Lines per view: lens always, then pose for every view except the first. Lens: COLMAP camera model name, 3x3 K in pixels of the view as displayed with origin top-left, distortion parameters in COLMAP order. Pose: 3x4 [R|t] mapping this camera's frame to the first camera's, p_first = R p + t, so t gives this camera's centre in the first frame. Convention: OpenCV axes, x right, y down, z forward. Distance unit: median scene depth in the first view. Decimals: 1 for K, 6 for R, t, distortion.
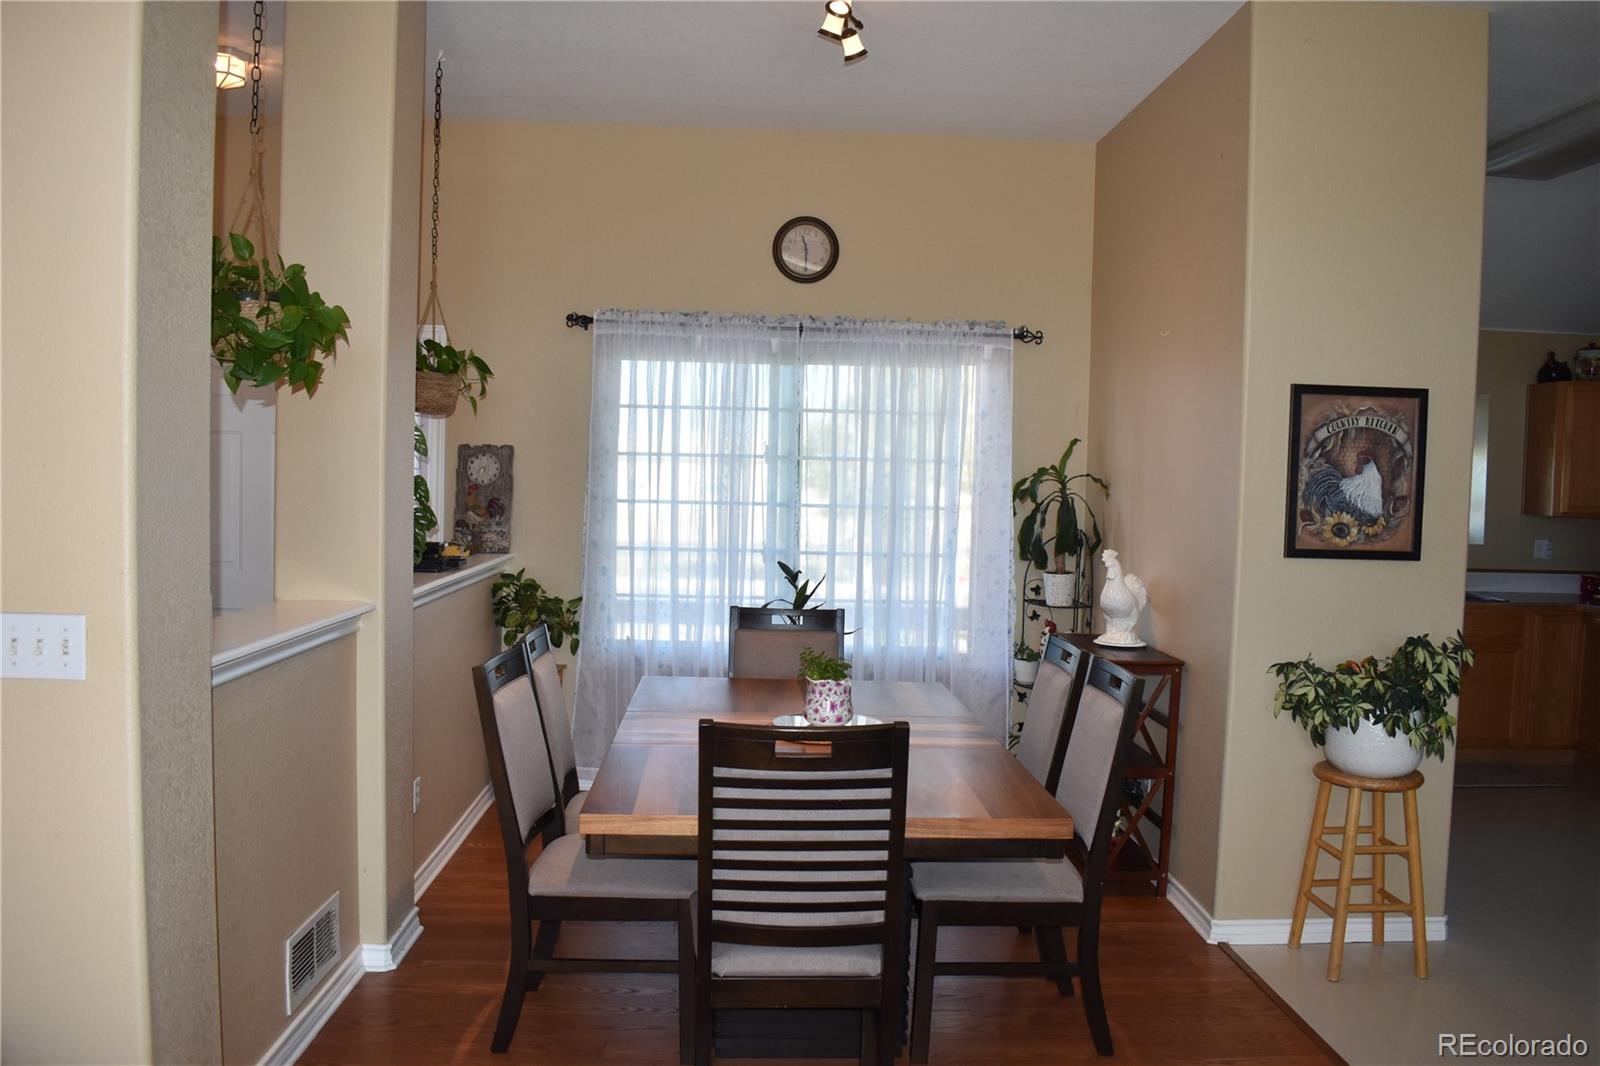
lens RADIAL K [[1256.6, 0, 814.5], [0, 1256.6, 535.0], [0, 0, 1]] dist [-0.086914, 0.006953]
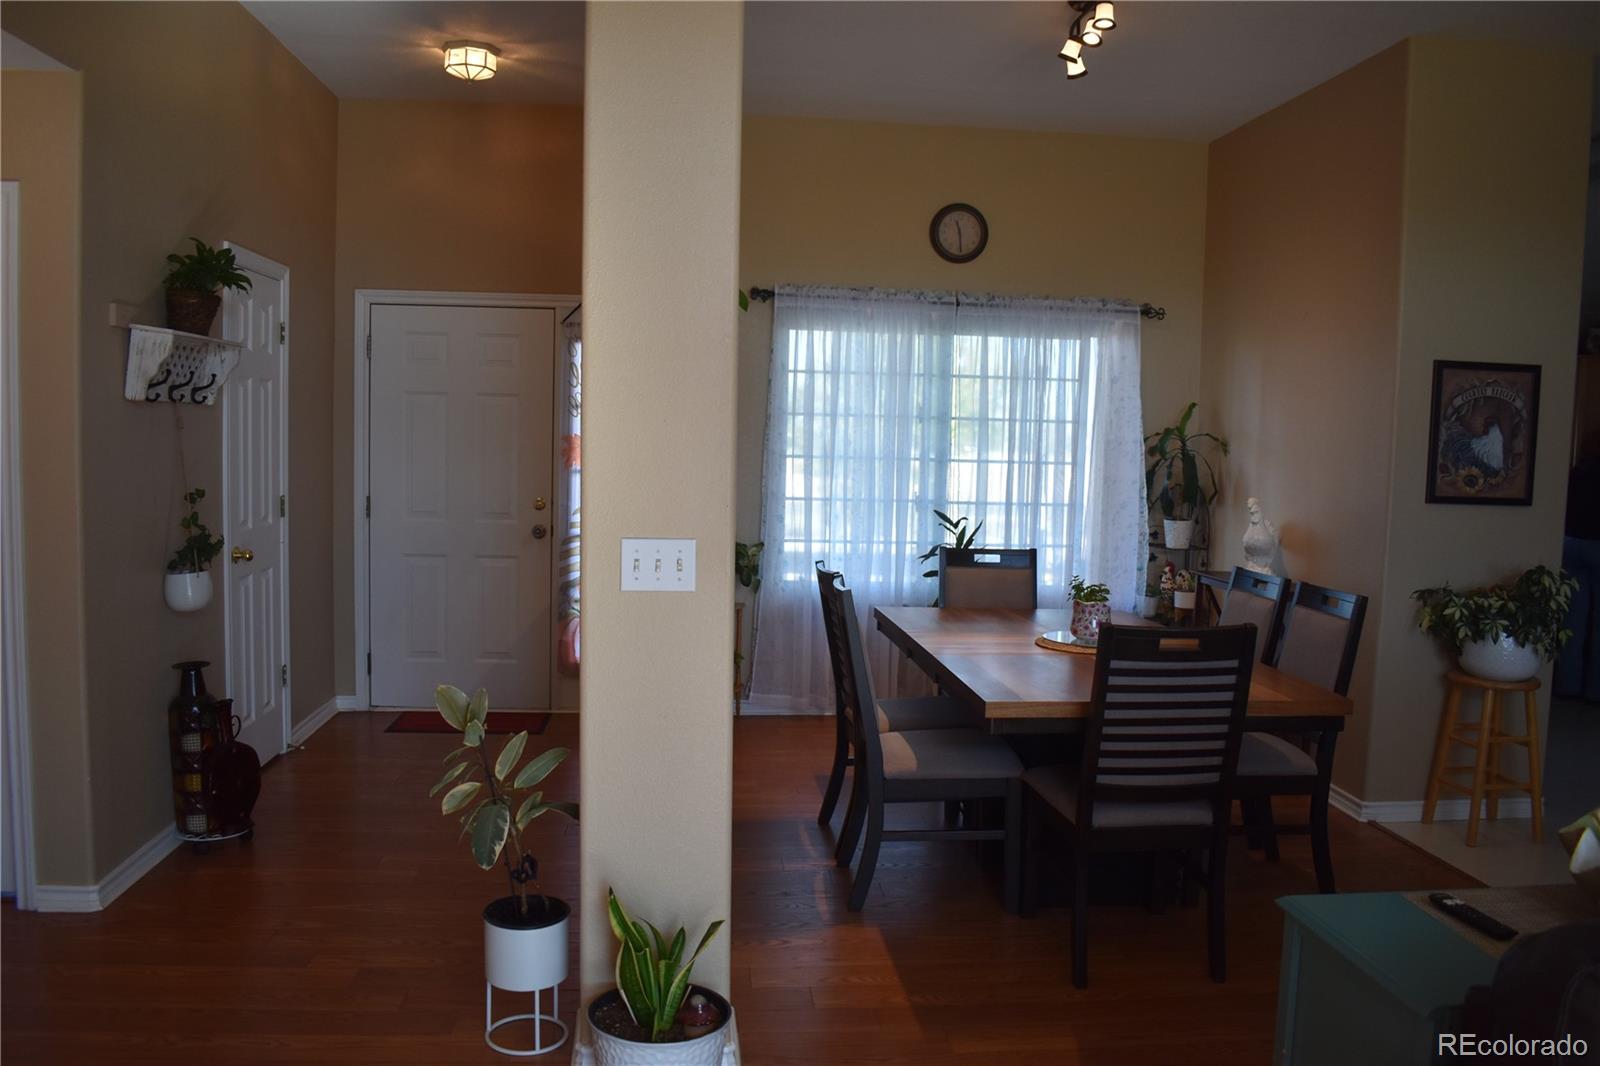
lens RADIAL K [[1256.6, 0, 784.4], [0, 1256.6, 532.5], [0, 0, 1]] dist [-0.086914, 0.006953]
pose [[0.998472, -0.002619, 0.055191, -0.308341], [0.000988, 0.999563, 0.029559, 0.010585], [-0.055245, -0.029459, 0.998038, -0.162294]]
